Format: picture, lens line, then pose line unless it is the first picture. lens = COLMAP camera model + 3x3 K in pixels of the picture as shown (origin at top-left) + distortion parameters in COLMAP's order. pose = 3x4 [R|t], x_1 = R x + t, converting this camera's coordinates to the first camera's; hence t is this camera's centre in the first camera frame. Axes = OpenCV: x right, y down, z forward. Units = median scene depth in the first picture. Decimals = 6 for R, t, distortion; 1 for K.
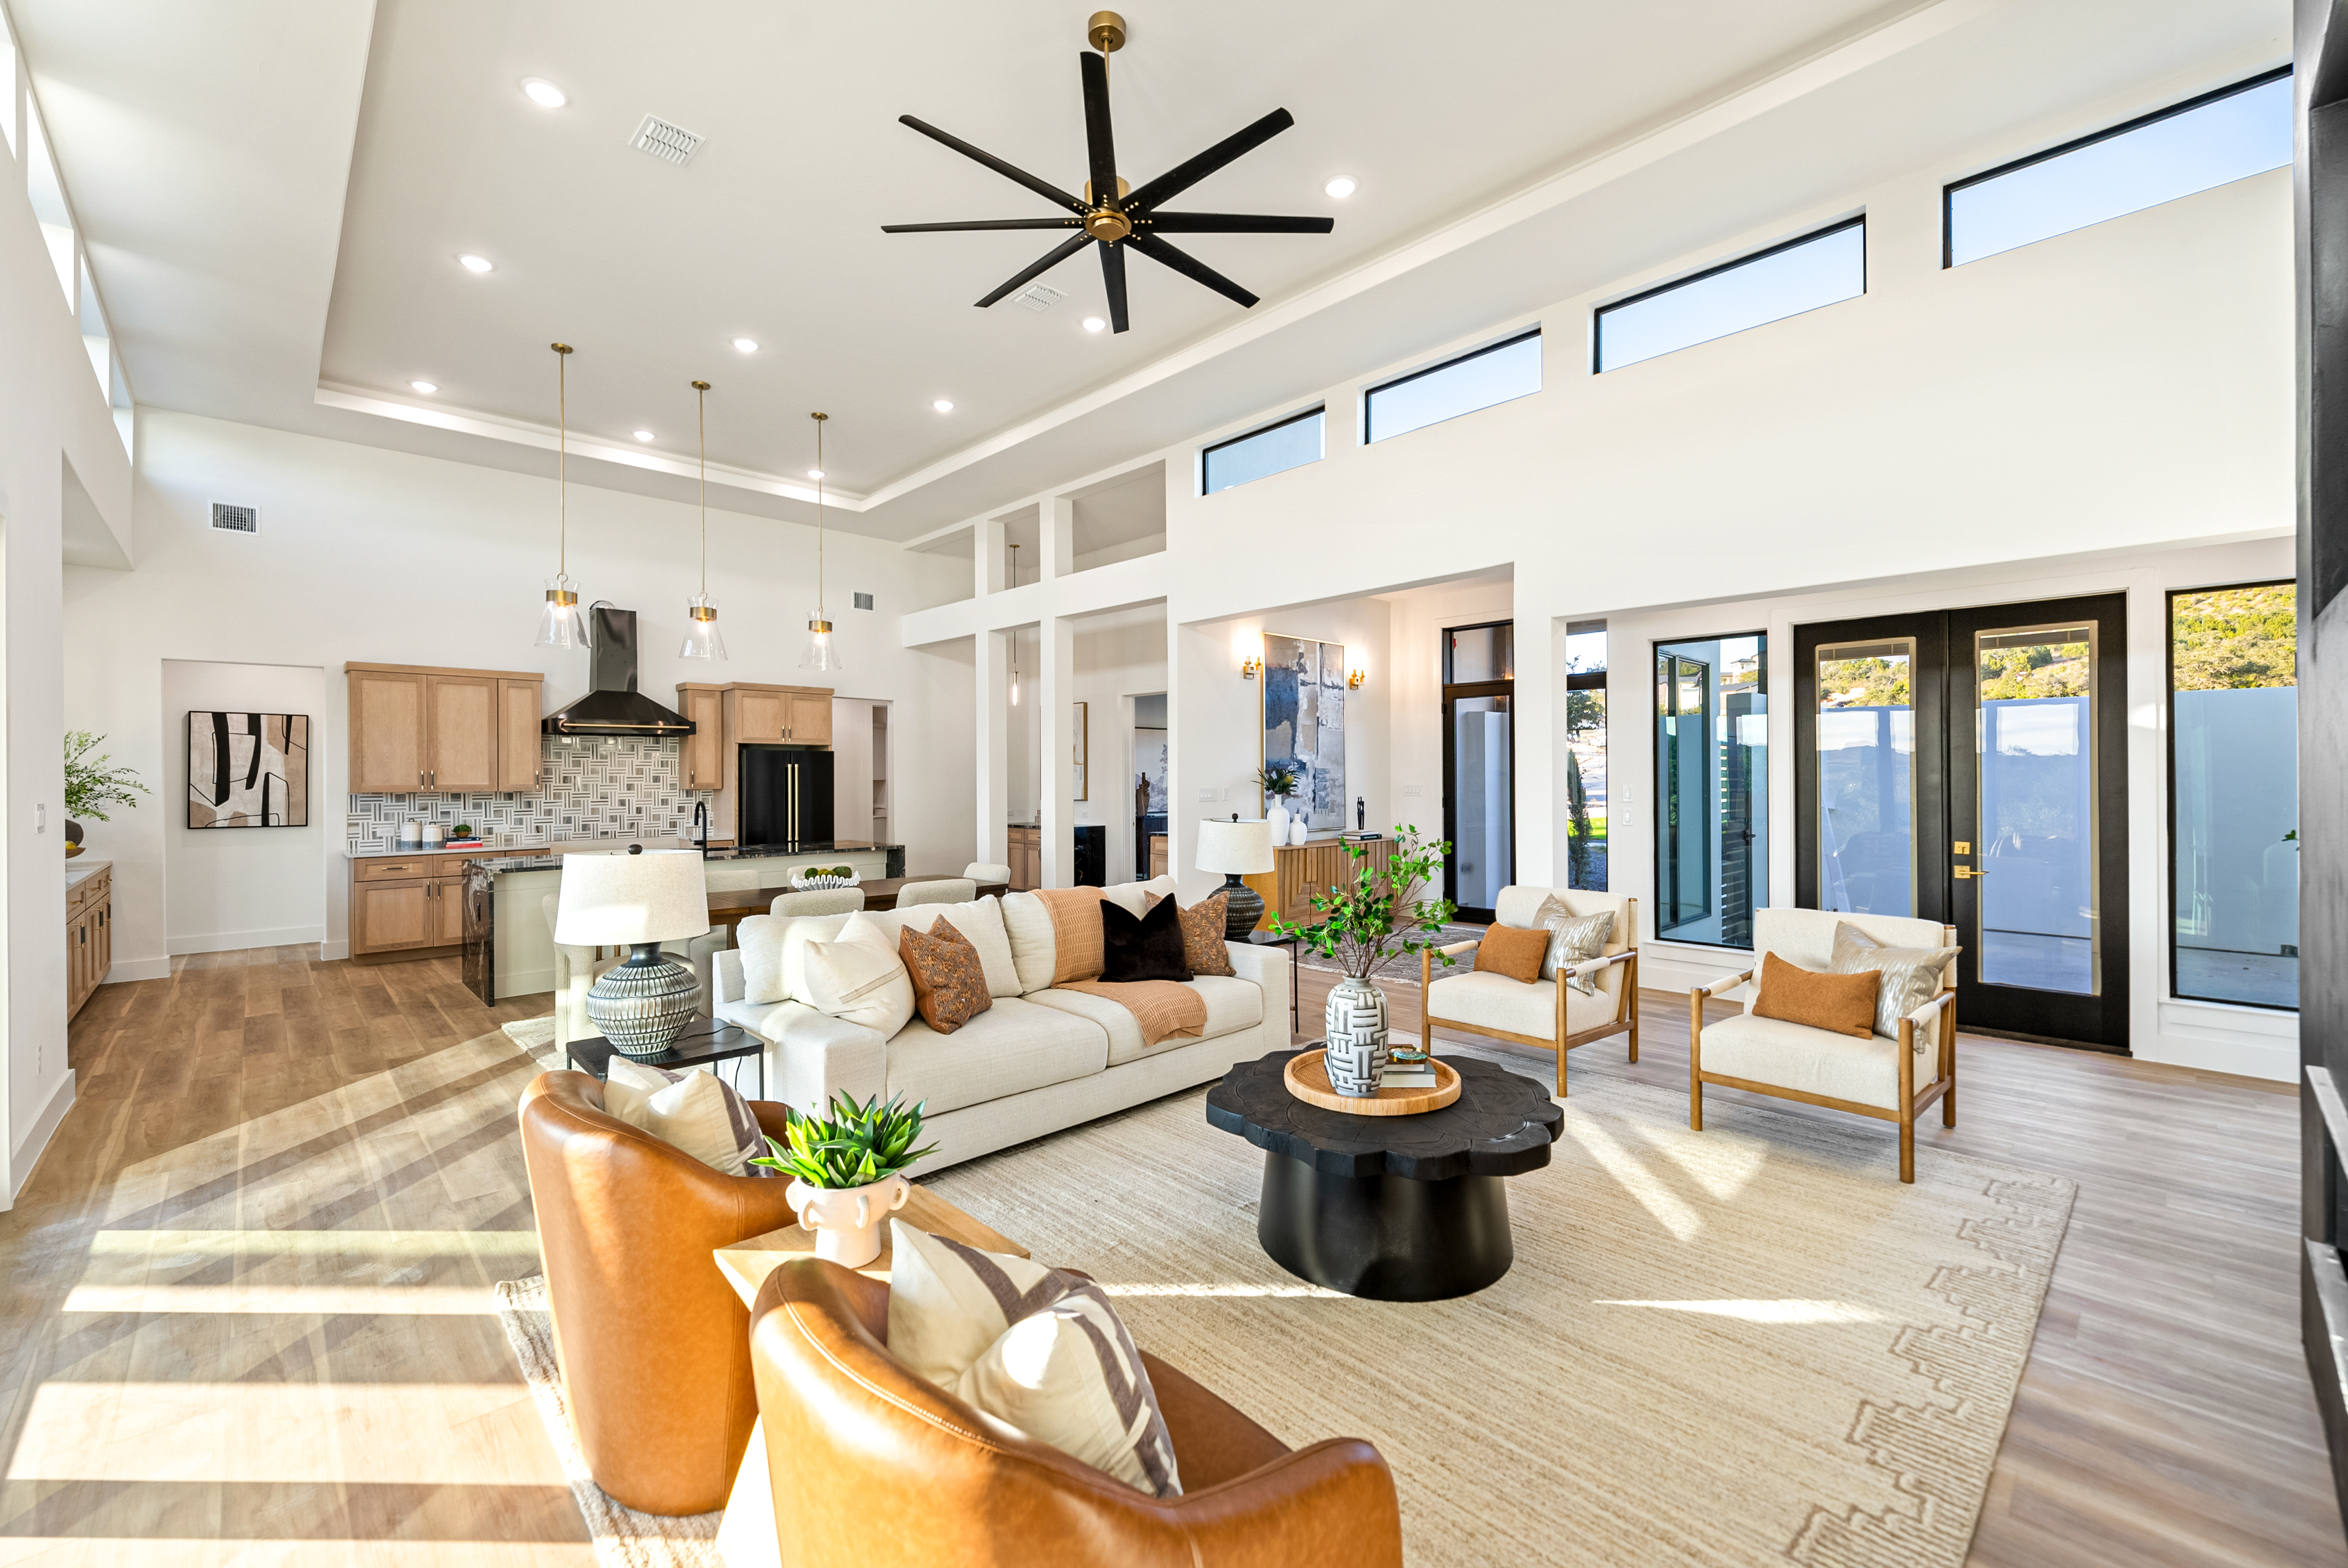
lens RADIAL K [[963.6, 0, 1177.0], [0, 963.6, 776.4], [0, 0, 1]] dist [-0.000082, -0.001382]
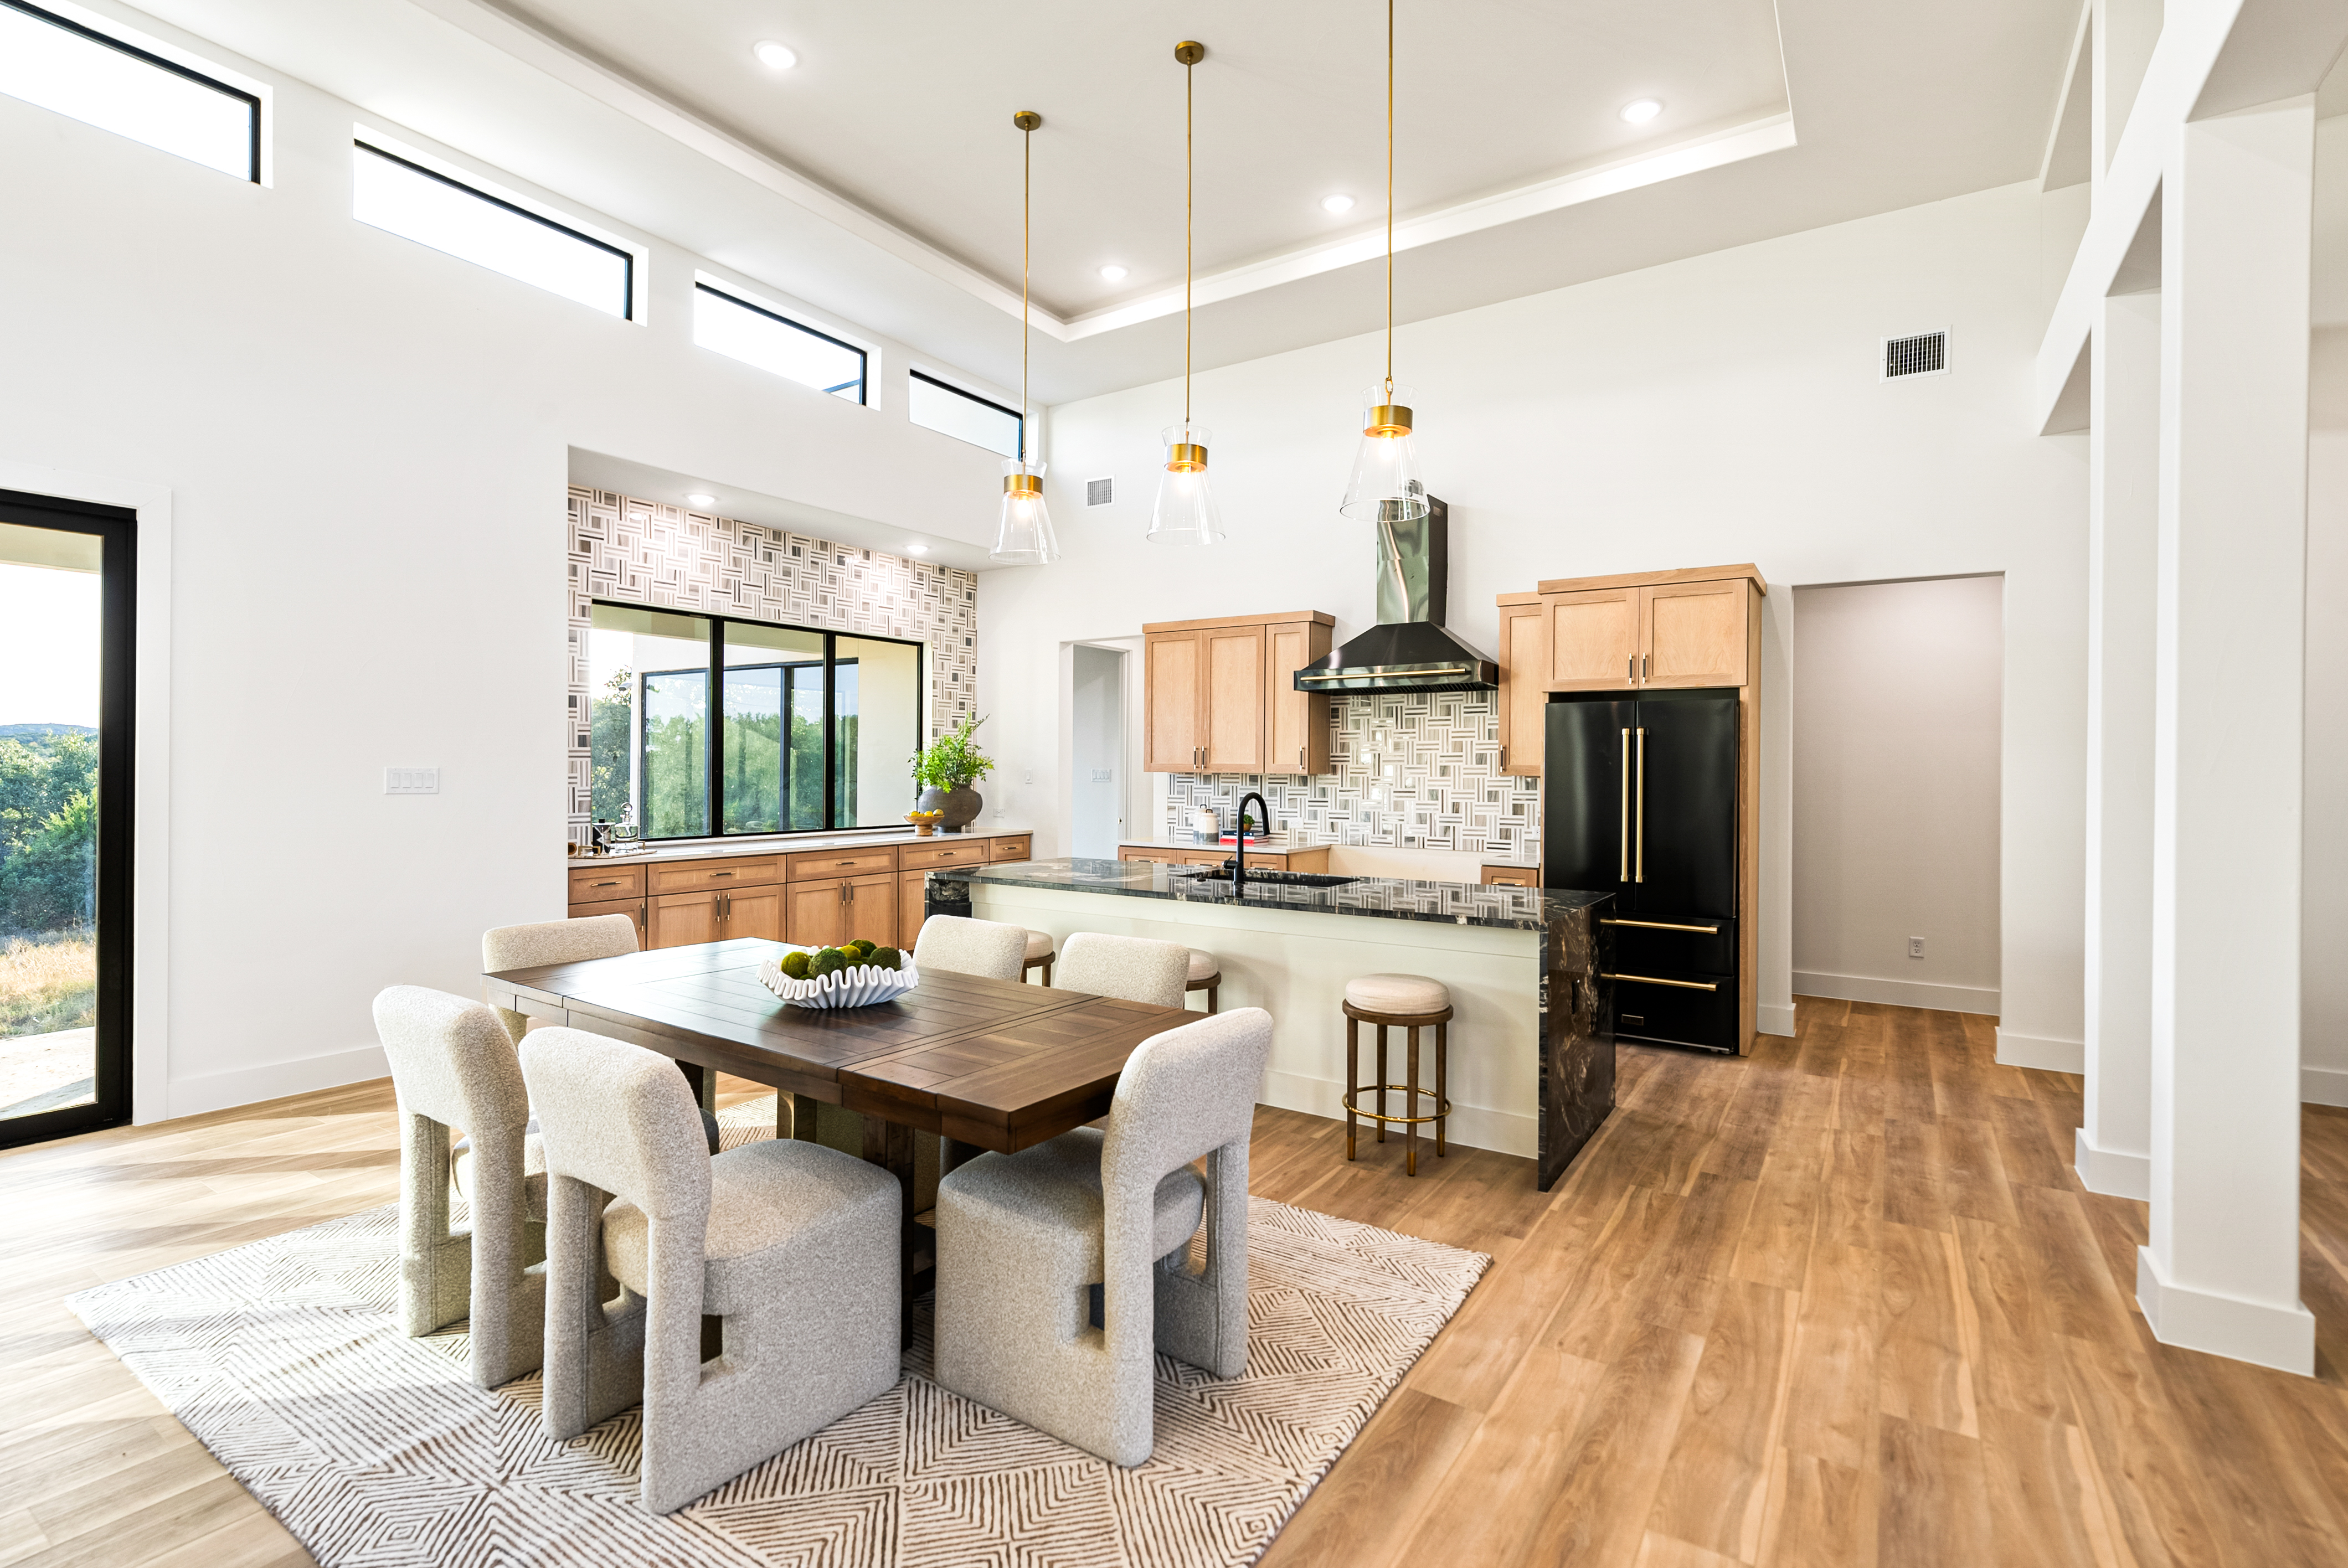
lens RADIAL K [[1076.2, 0, 1182.6], [0, 1076.2, 773.6], [0, 0, 1]] dist [-0.001344, -0.000049]
pose [[0.234767, 0.007607, -0.972022, 0.092982], [-0.008649, 0.999946, 0.005736, 0.010353], [0.972013, 0.007060, 0.234820, 0.670342]]
